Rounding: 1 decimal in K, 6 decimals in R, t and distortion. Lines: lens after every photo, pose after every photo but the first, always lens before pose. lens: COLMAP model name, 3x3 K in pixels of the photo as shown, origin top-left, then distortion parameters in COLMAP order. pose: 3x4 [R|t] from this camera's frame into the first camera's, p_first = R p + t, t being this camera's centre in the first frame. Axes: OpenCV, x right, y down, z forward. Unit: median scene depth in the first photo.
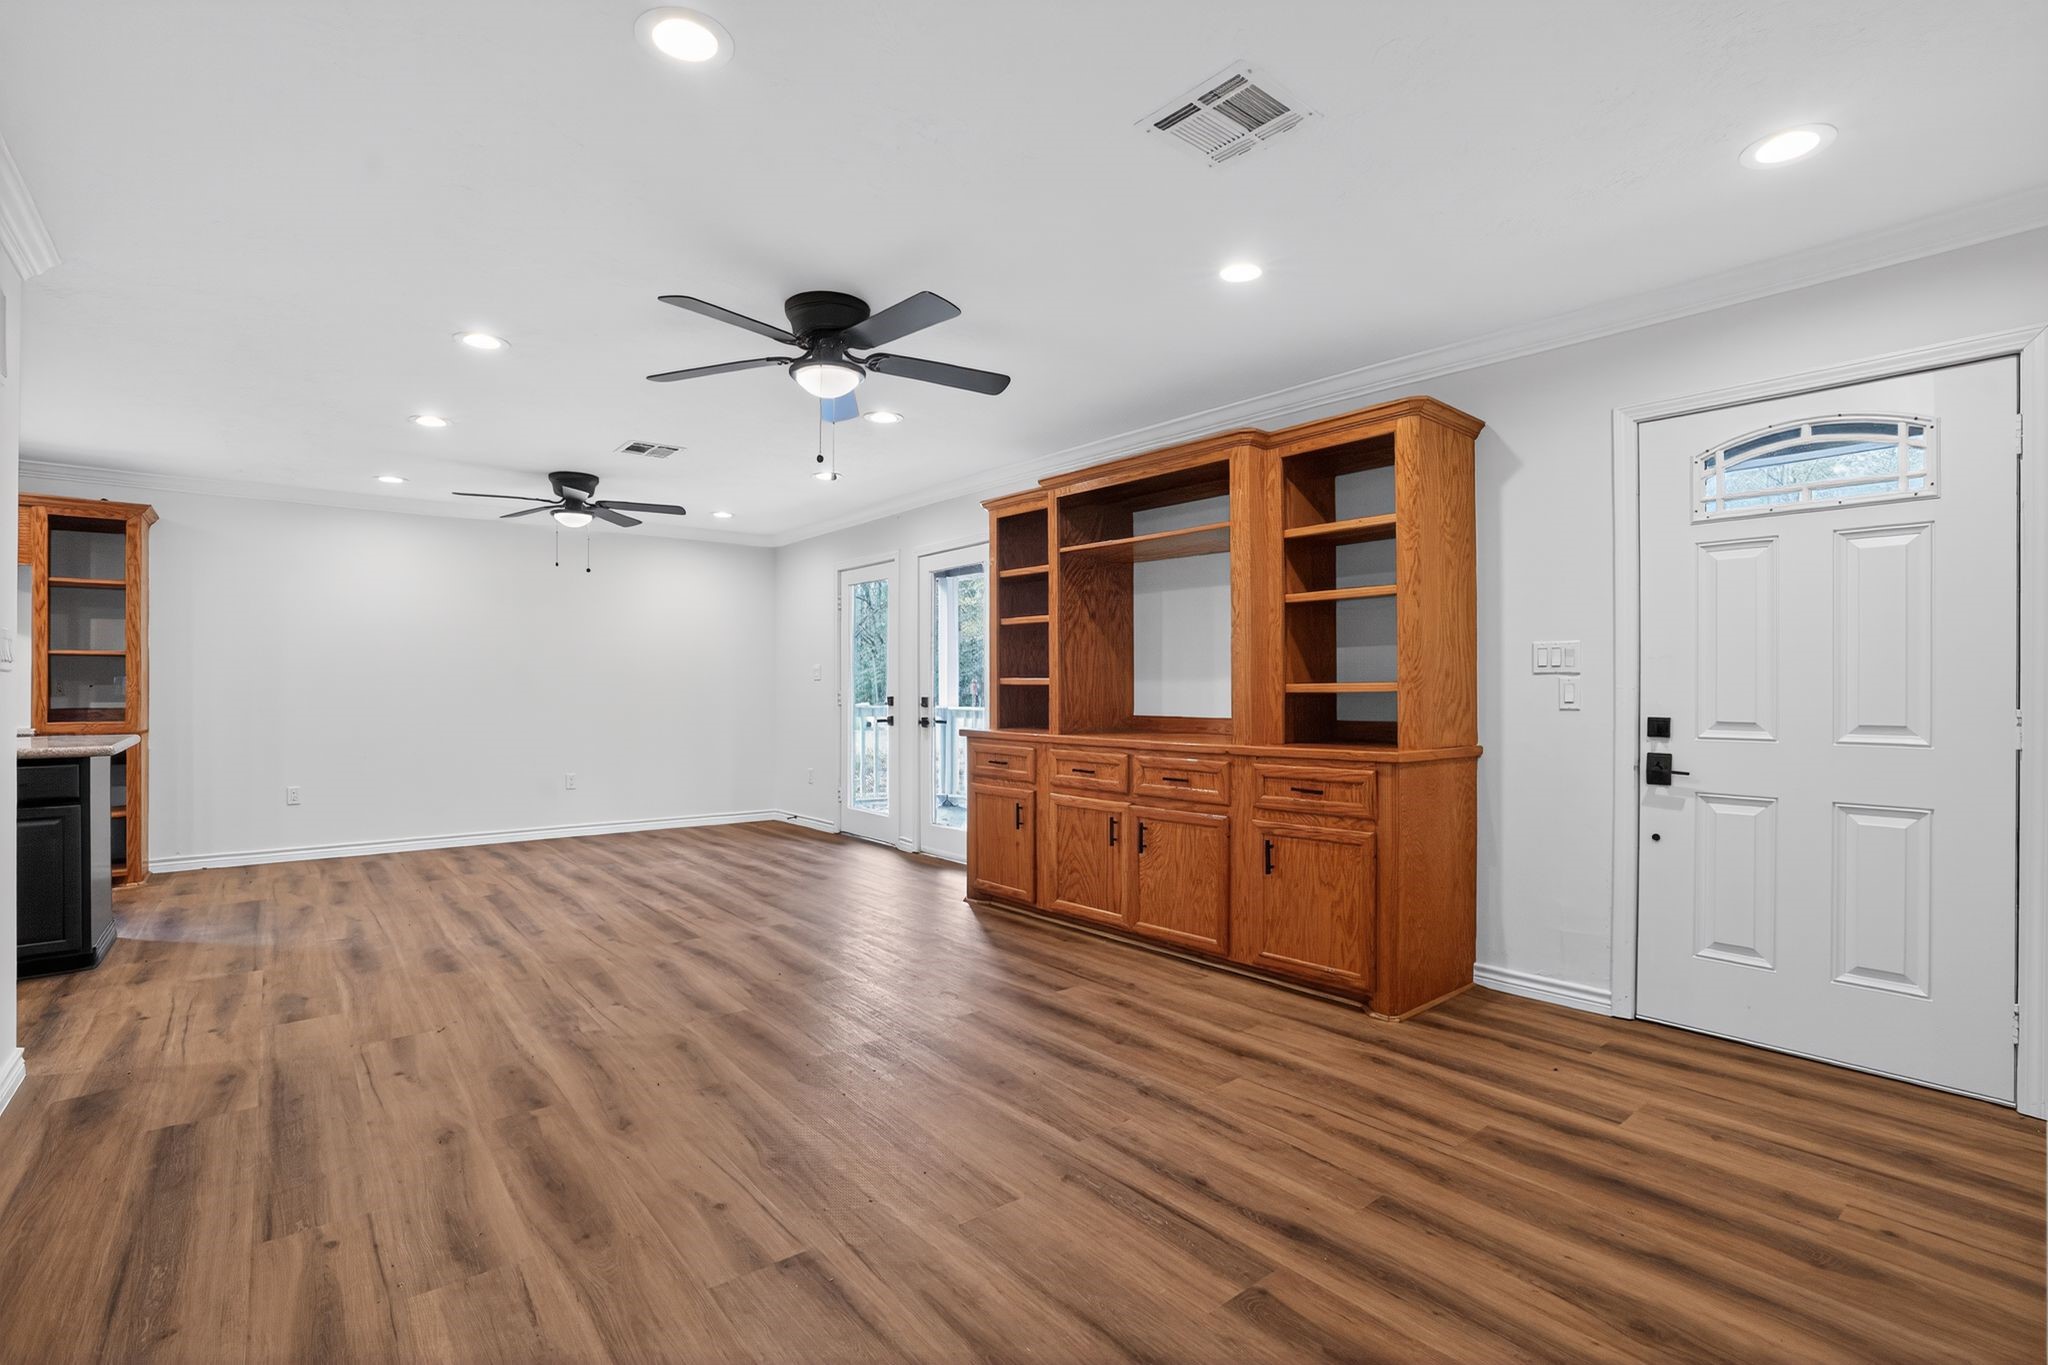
lens RADIAL K [[943.7, 0, 1025.2], [0, 943.7, 678.2], [0, 0, 1]] dist [-0.000409, -0.000038]
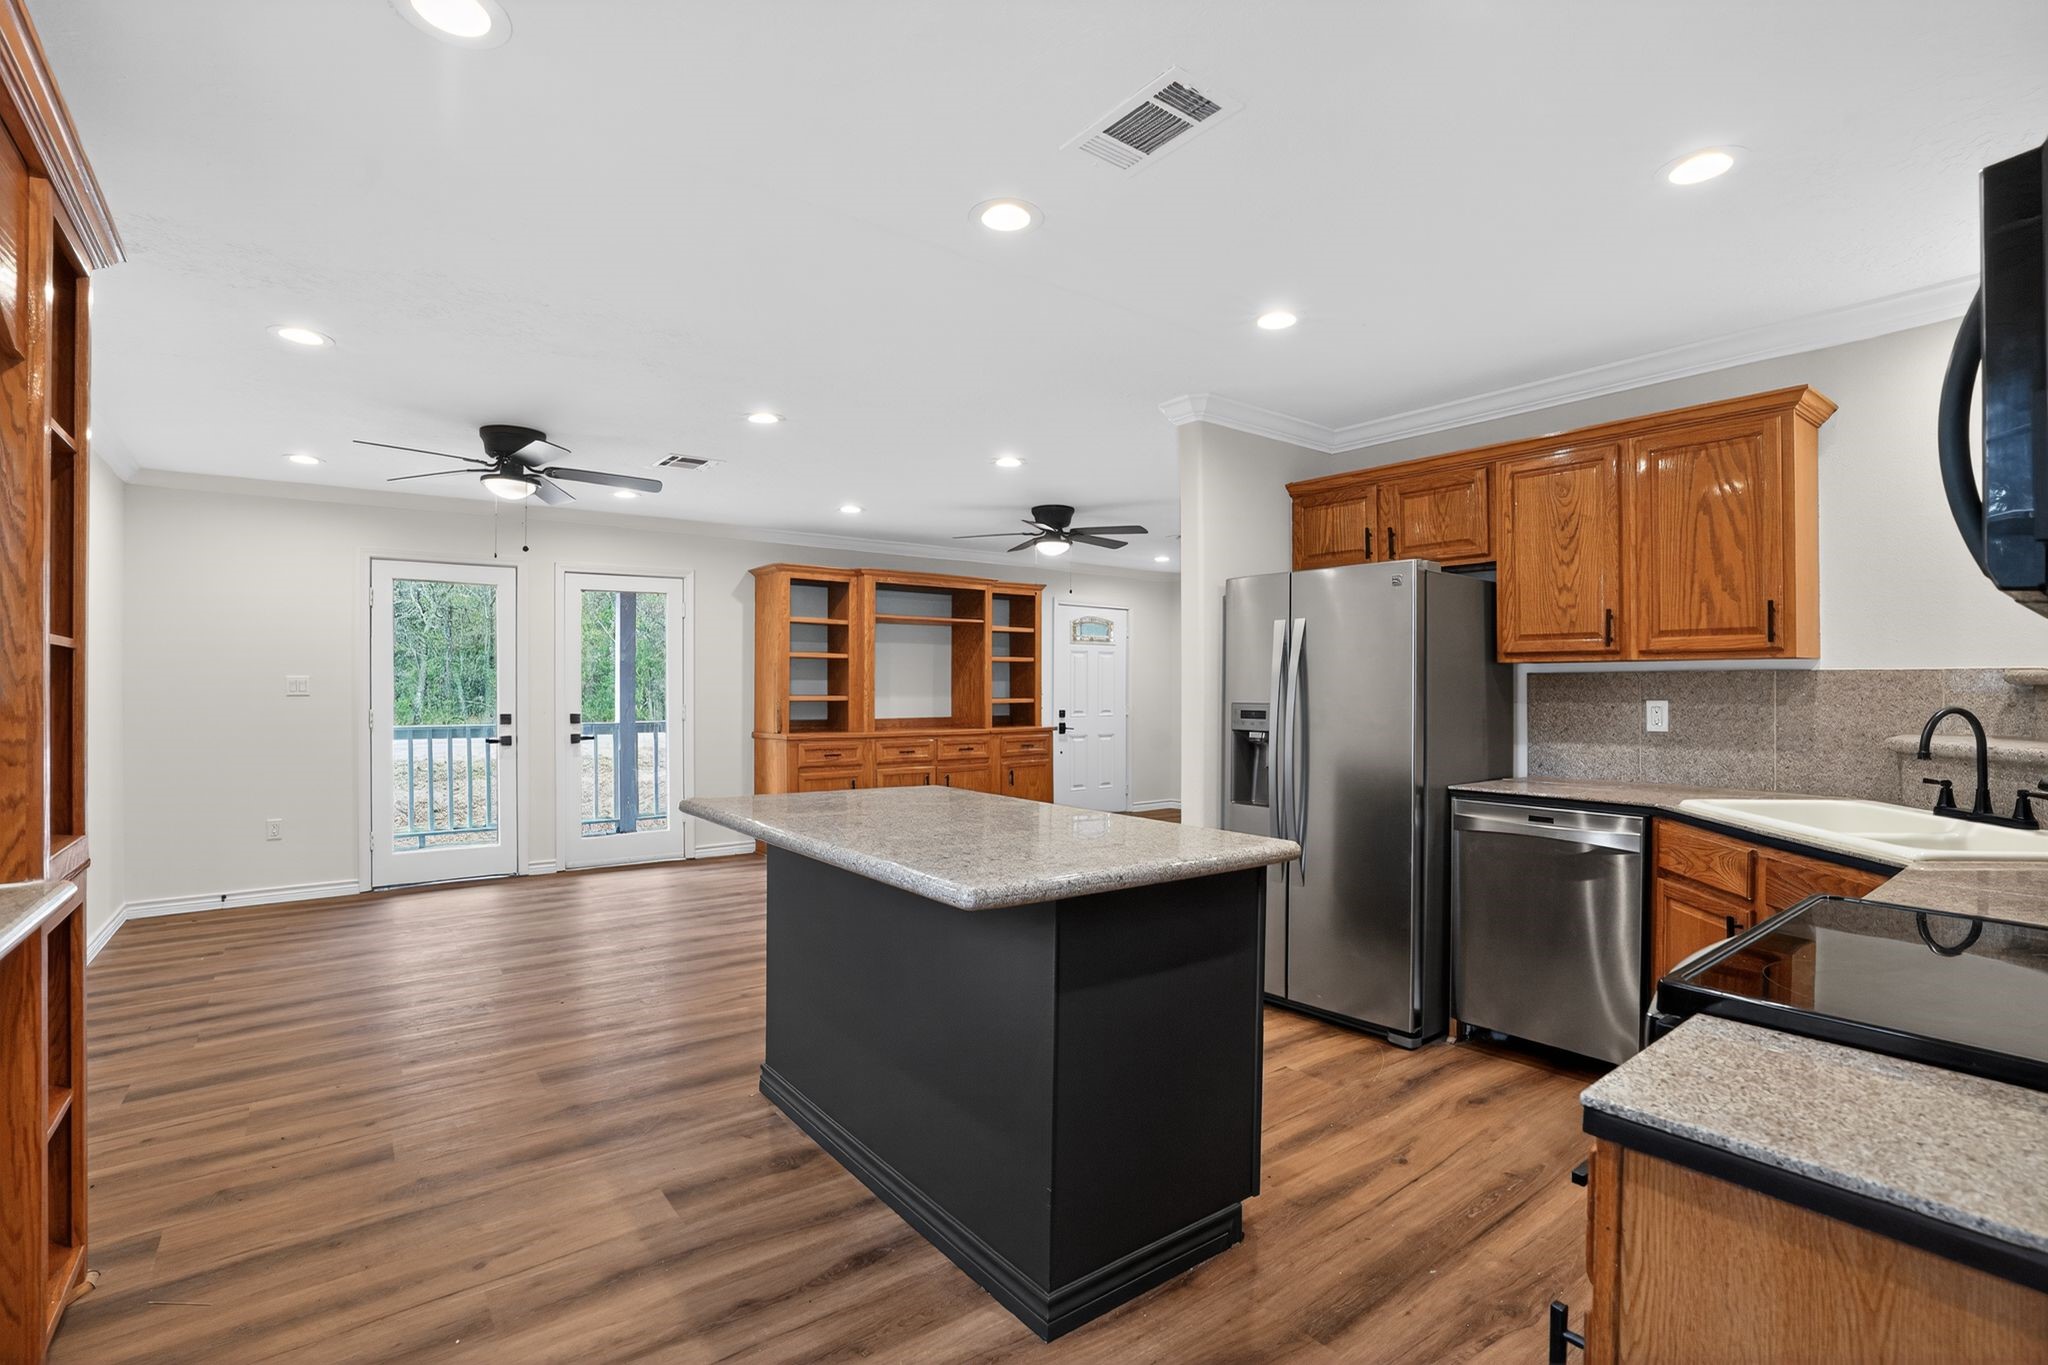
lens RADIAL K [[943.7, 0, 1023.6], [0, 943.7, 690.1], [0, 0, 1]] dist [-0.000409, -0.000038]
pose [[0.047689, -0.000806, 0.998862, -1.225987], [-0.010800, 0.999941, 0.001323, -0.012798], [-0.998804, -0.010851, 0.047677, 0.536147]]
